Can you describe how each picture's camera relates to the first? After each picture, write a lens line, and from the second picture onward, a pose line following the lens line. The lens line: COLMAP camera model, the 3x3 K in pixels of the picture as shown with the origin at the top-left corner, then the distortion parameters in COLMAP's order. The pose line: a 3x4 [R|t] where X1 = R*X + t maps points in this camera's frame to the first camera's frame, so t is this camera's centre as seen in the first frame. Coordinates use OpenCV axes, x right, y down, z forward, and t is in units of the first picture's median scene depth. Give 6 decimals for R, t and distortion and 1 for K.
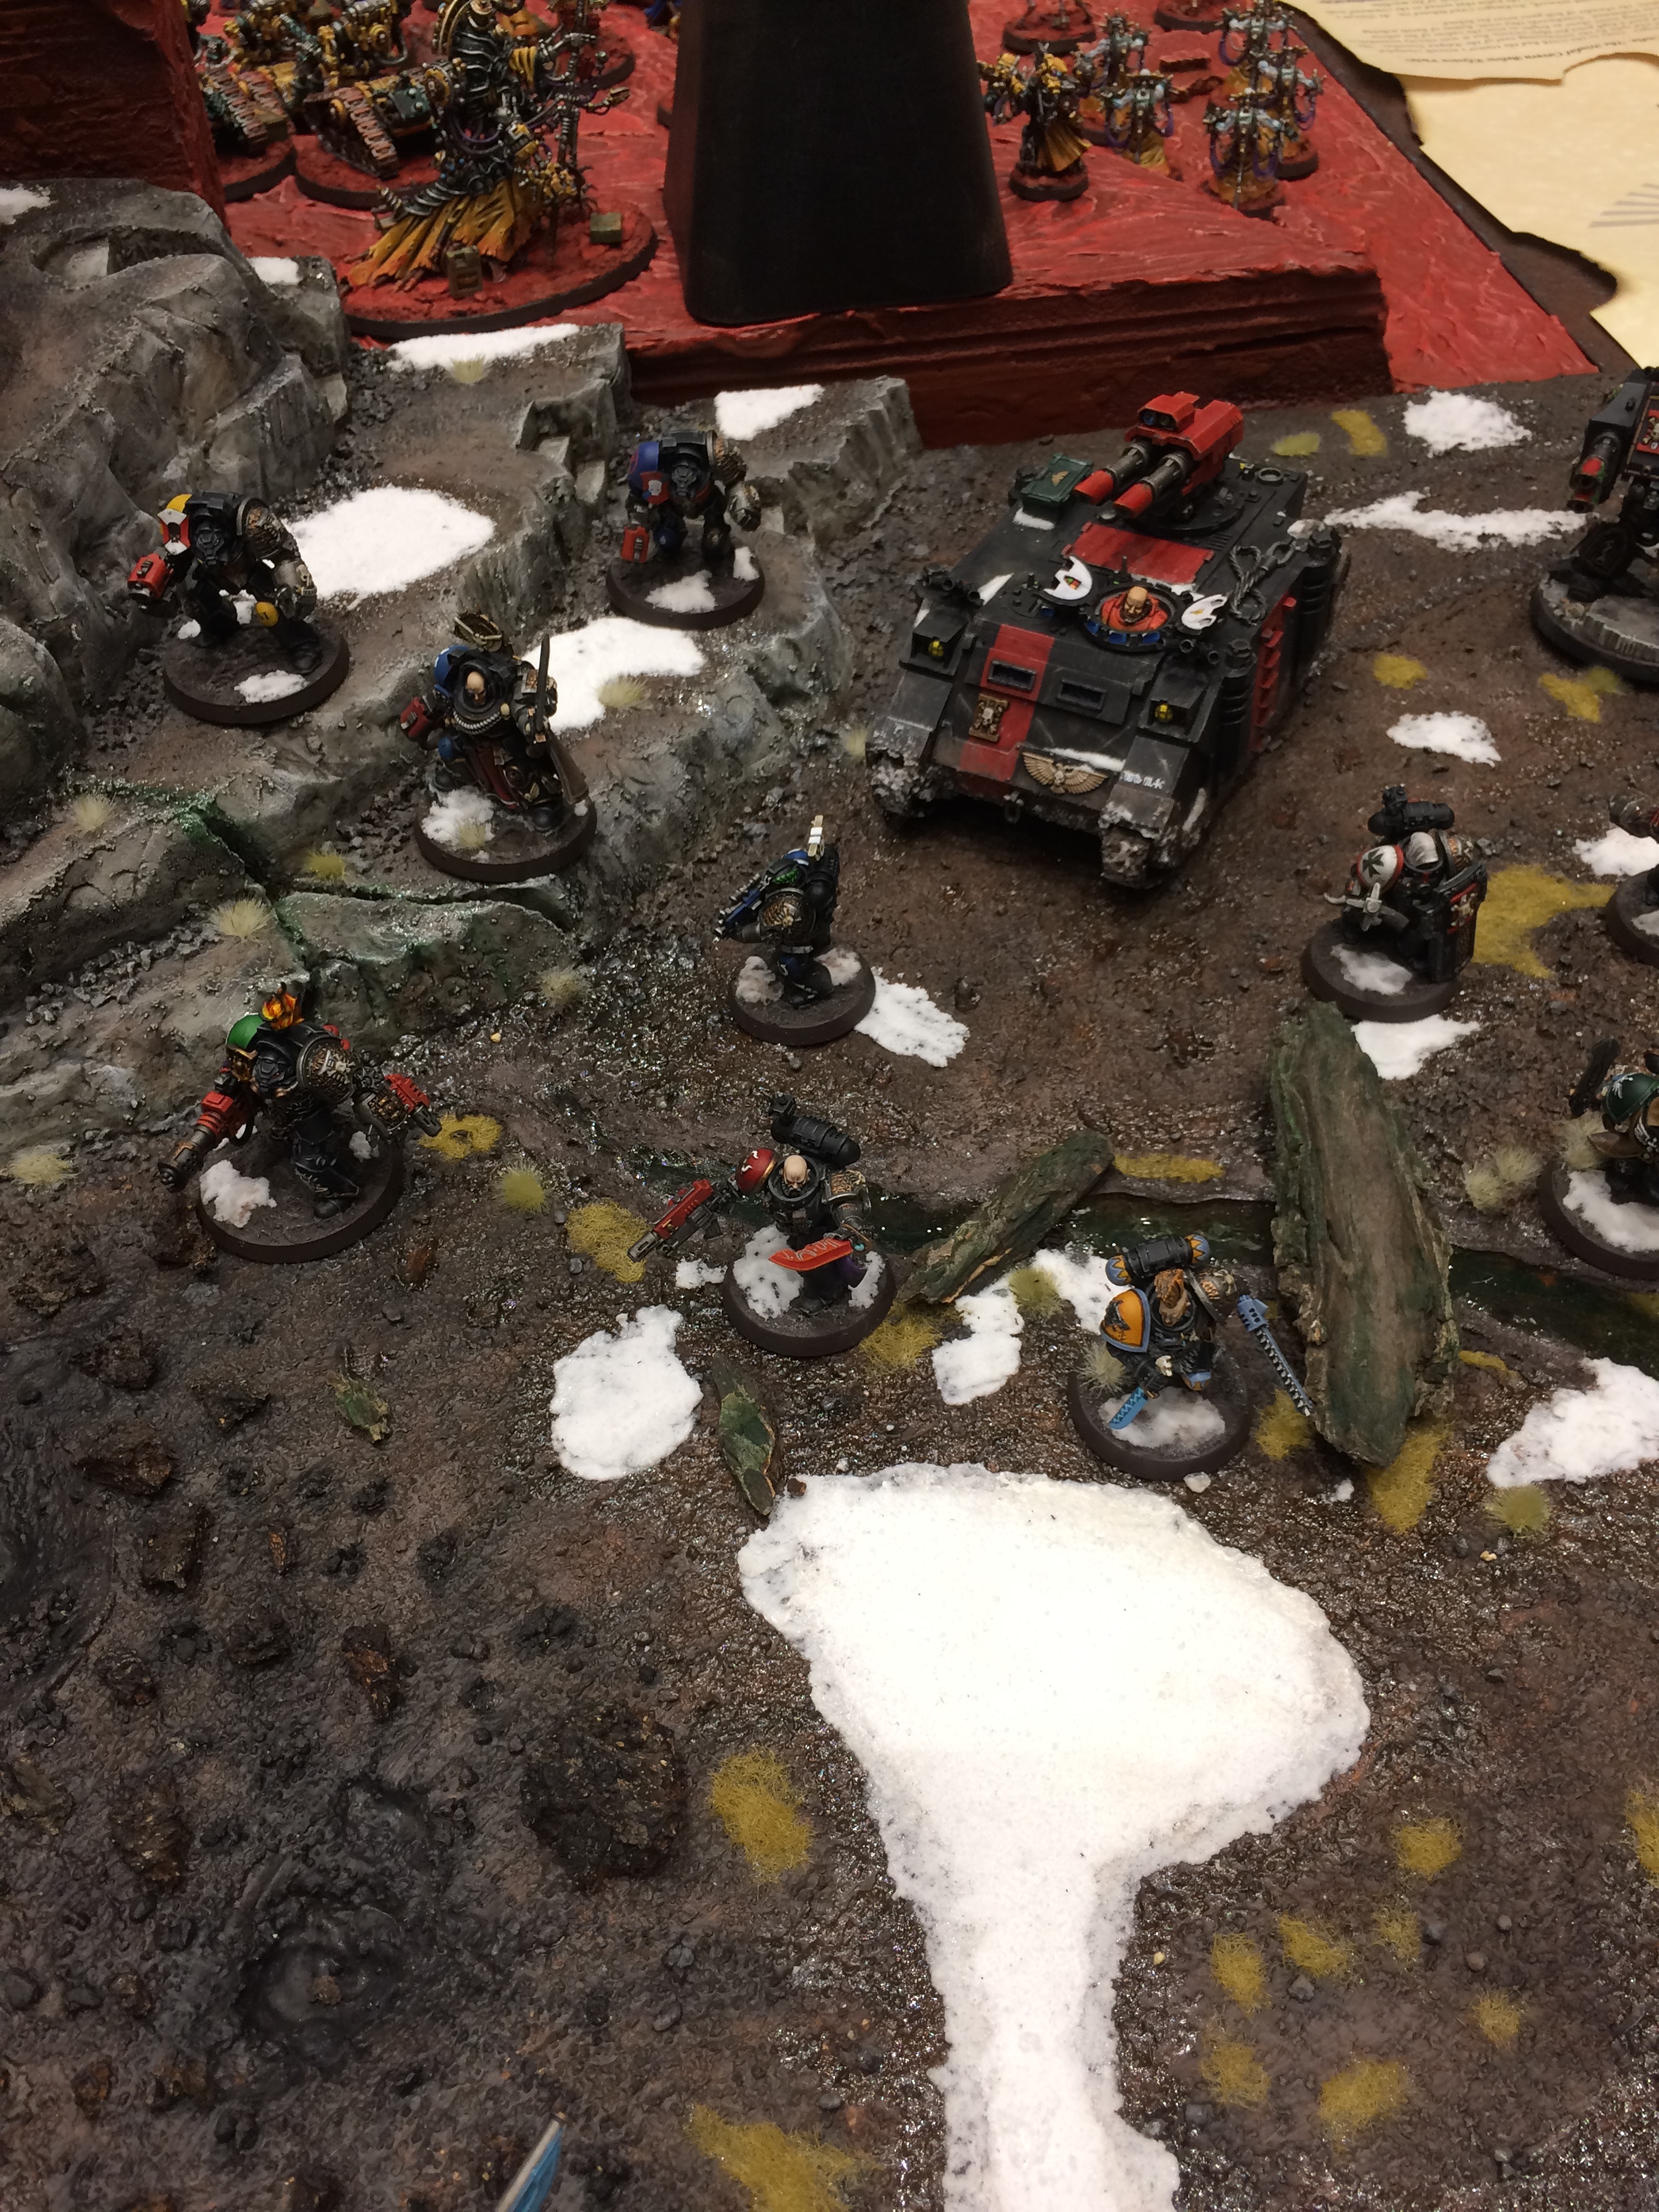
lens RADIAL K [[1896.9, 0, 830.2], [0, 1896.9, 1107.5], [0, 0, 1]] dist [0.062184, -0.009276]
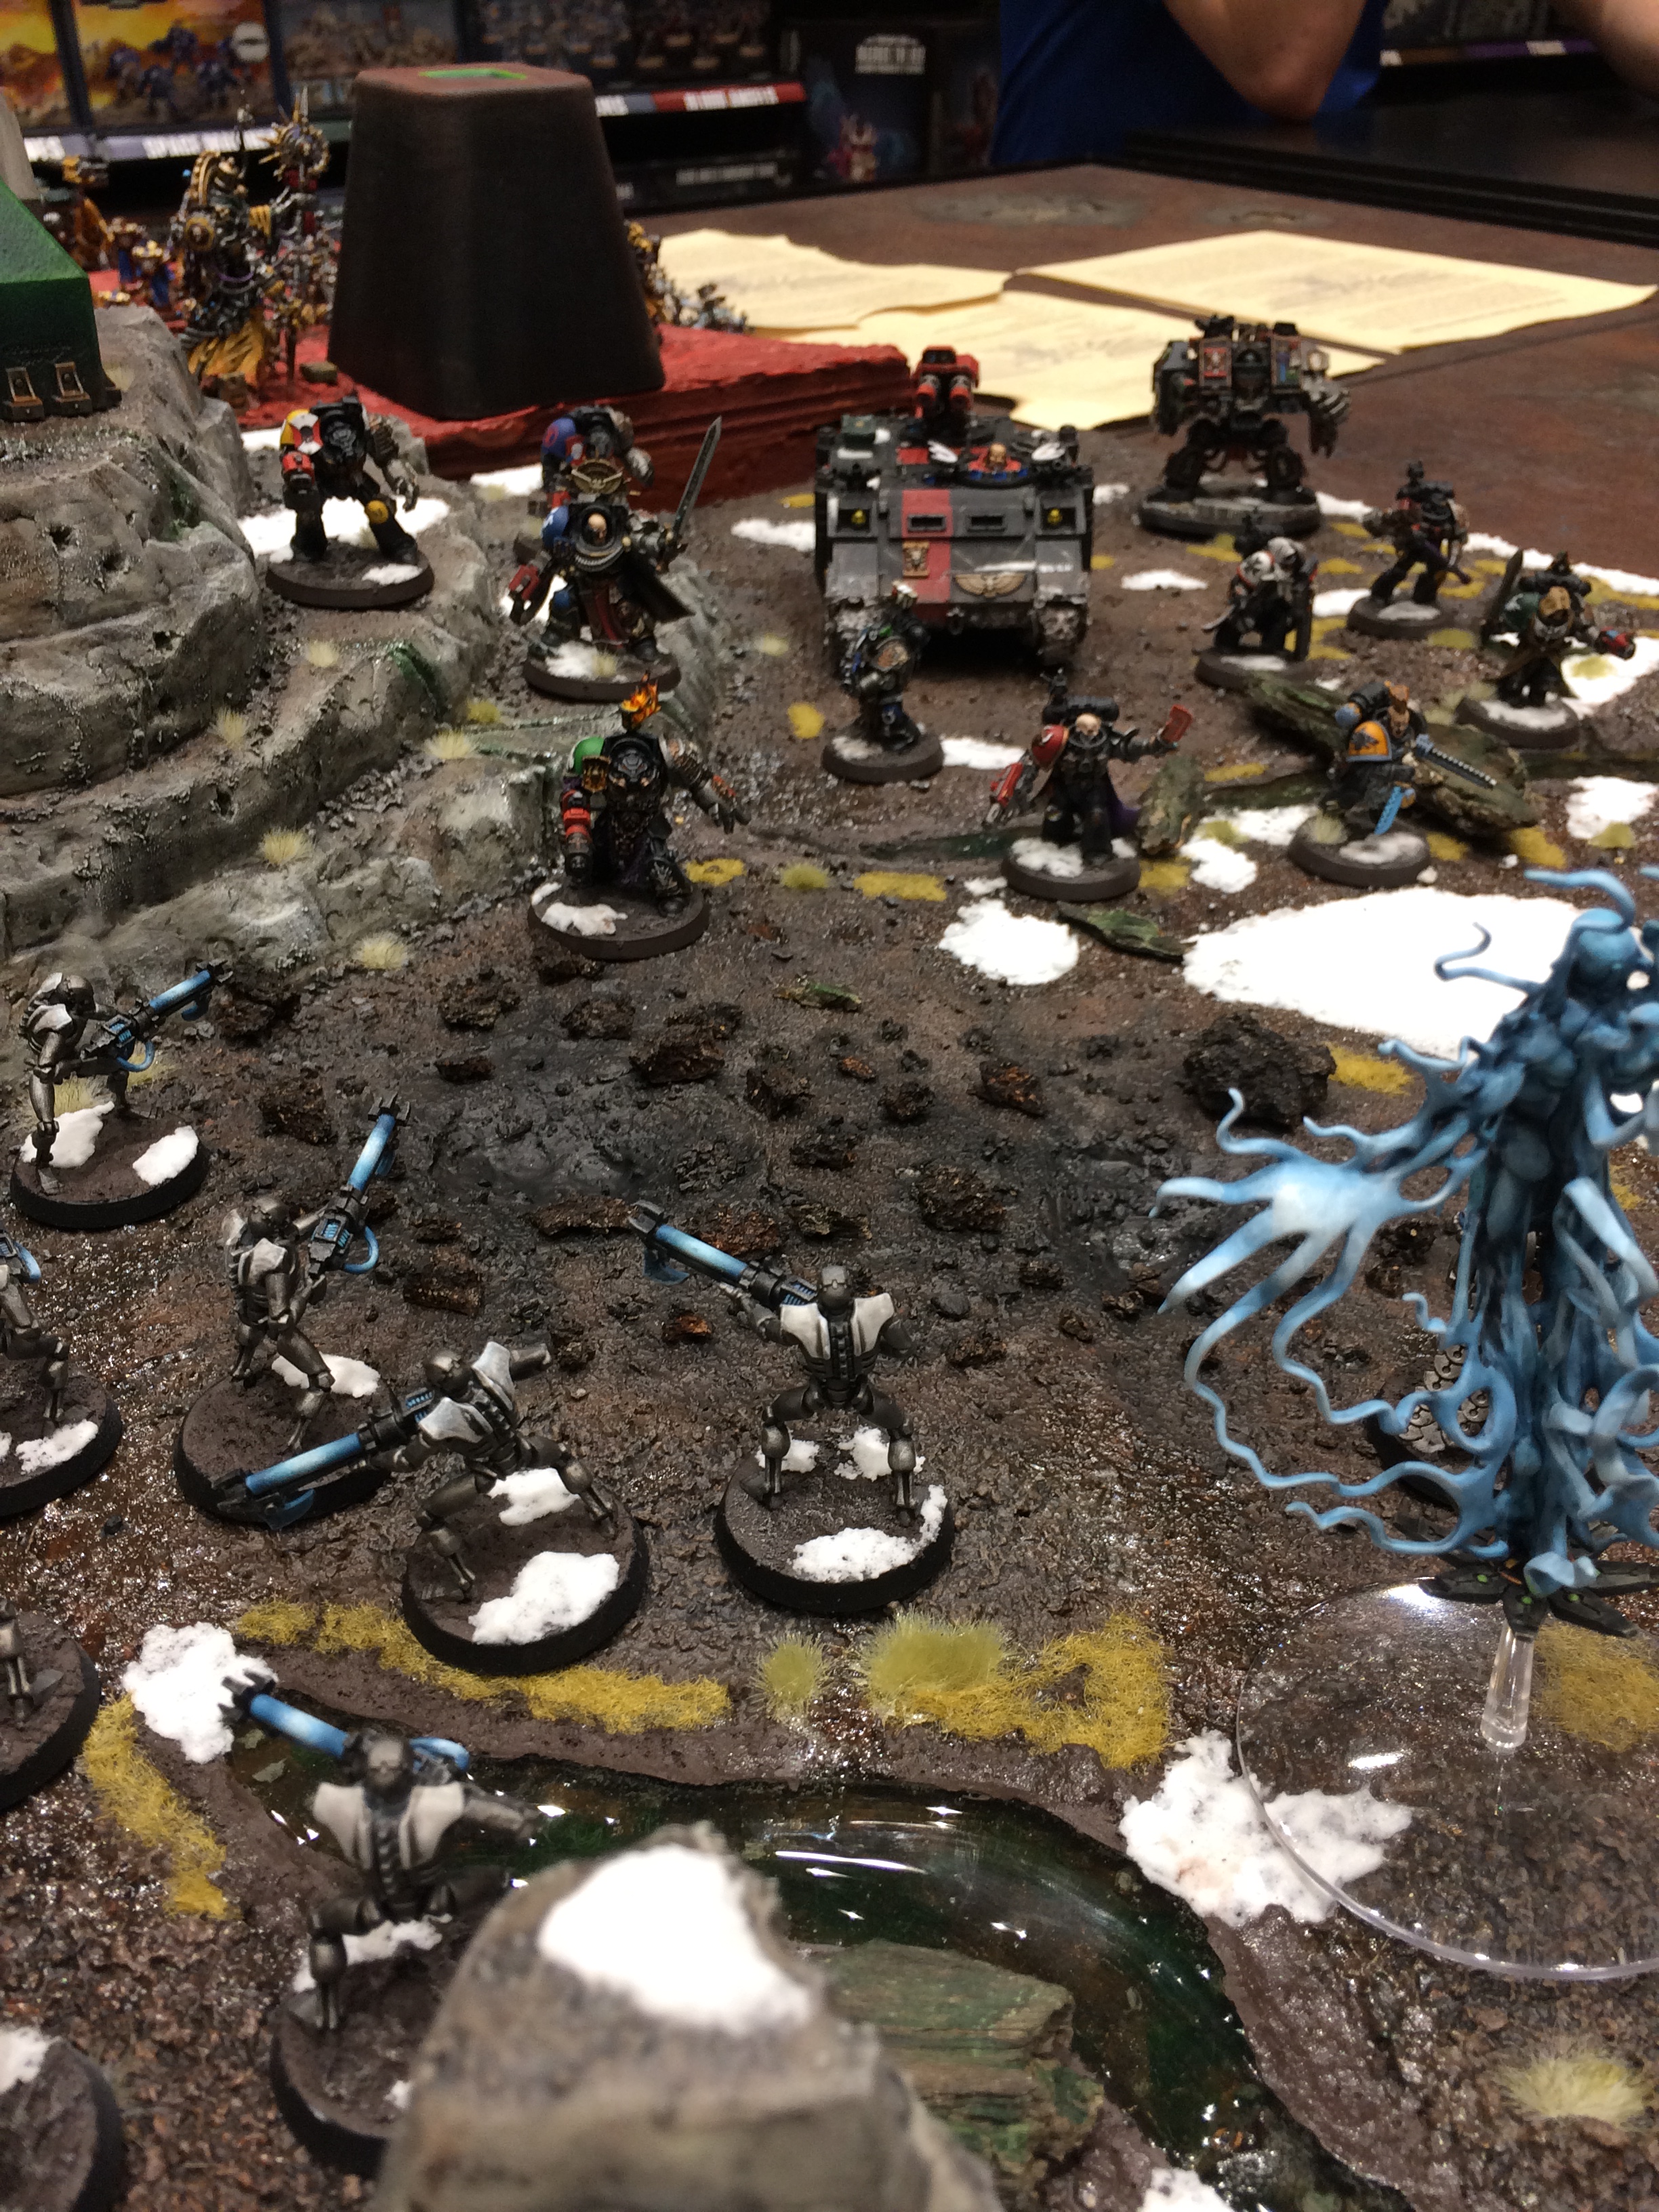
lens RADIAL K [[1896.9, 0, 828.1], [0, 1896.9, 1102.6], [0, 0, 1]] dist [0.062184, -0.009276]
pose [[0.873453, -0.229981, 0.429171, -0.655595], [0.330497, 0.927306, -0.175714, 0.366966], [-0.357562, 0.295318, 0.885966, 0.008066]]
